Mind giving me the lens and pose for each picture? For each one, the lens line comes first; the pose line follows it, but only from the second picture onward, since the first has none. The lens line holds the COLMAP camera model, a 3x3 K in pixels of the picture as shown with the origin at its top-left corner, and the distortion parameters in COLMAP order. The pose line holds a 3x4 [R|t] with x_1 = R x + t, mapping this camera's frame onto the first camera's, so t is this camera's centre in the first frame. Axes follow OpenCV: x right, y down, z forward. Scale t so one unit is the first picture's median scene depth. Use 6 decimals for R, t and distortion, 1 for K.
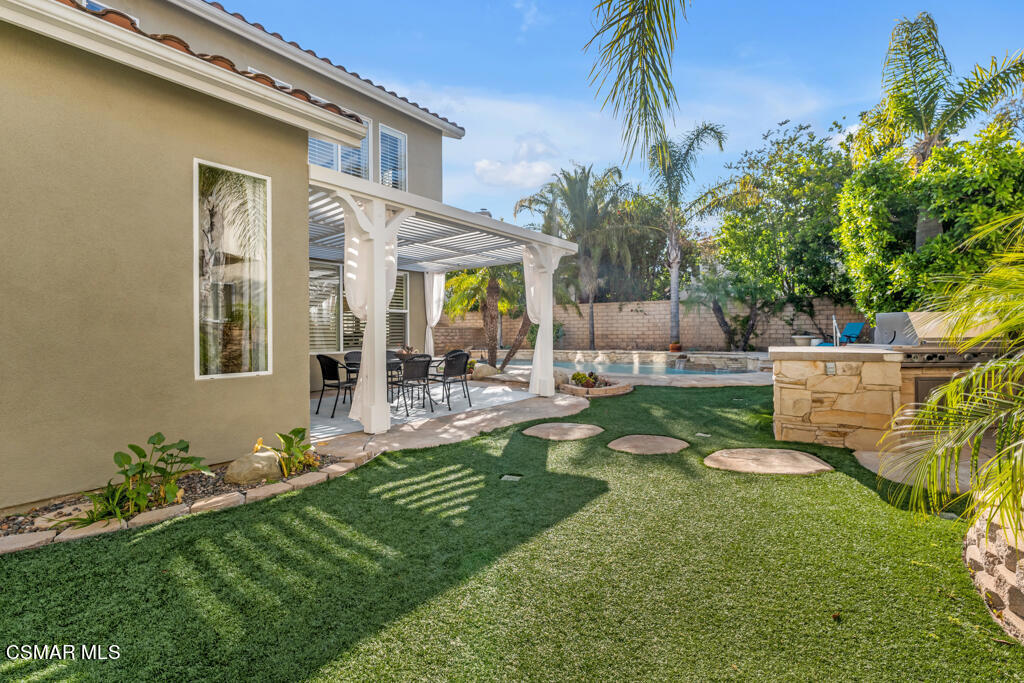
lens RADIAL K [[421.6, 0, 512.0], [0, 421.6, 341.5], [0, 0, 1]] dist [0.000481, 0.000033]
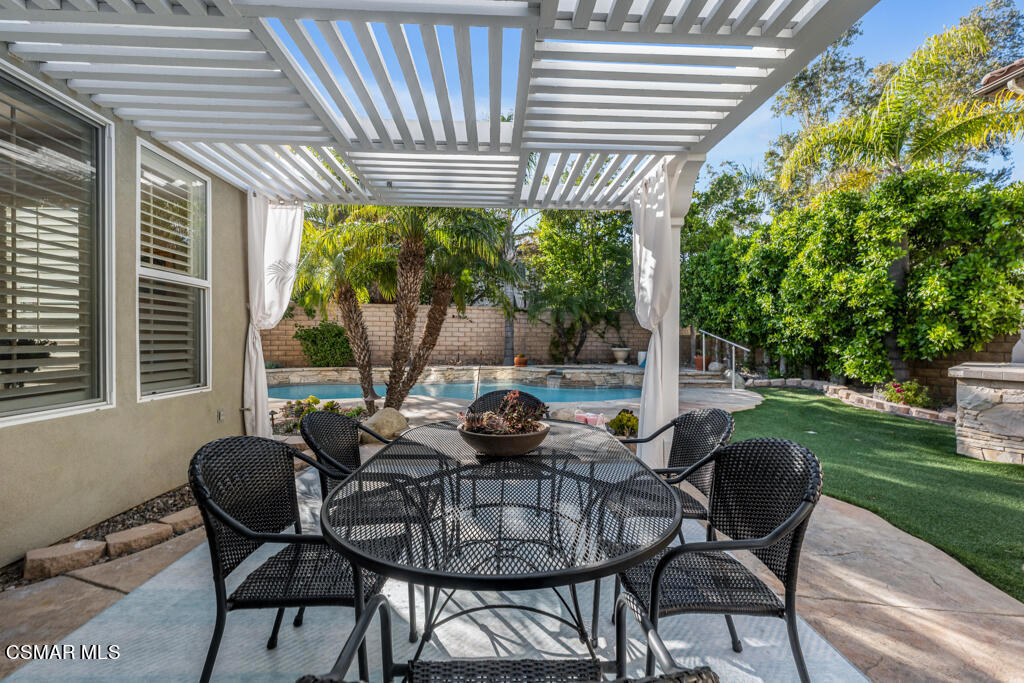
lens RADIAL K [[421.6, 0, 512.0], [0, 421.6, 341.5], [0, 0, 1]] dist [0.000481, 0.000033]
pose [[0.745845, 0.011324, 0.666023, -0.198752], [0.004123, 0.999758, -0.021616, -0.007920], [-0.666107, 0.018868, 0.745618, 0.373041]]
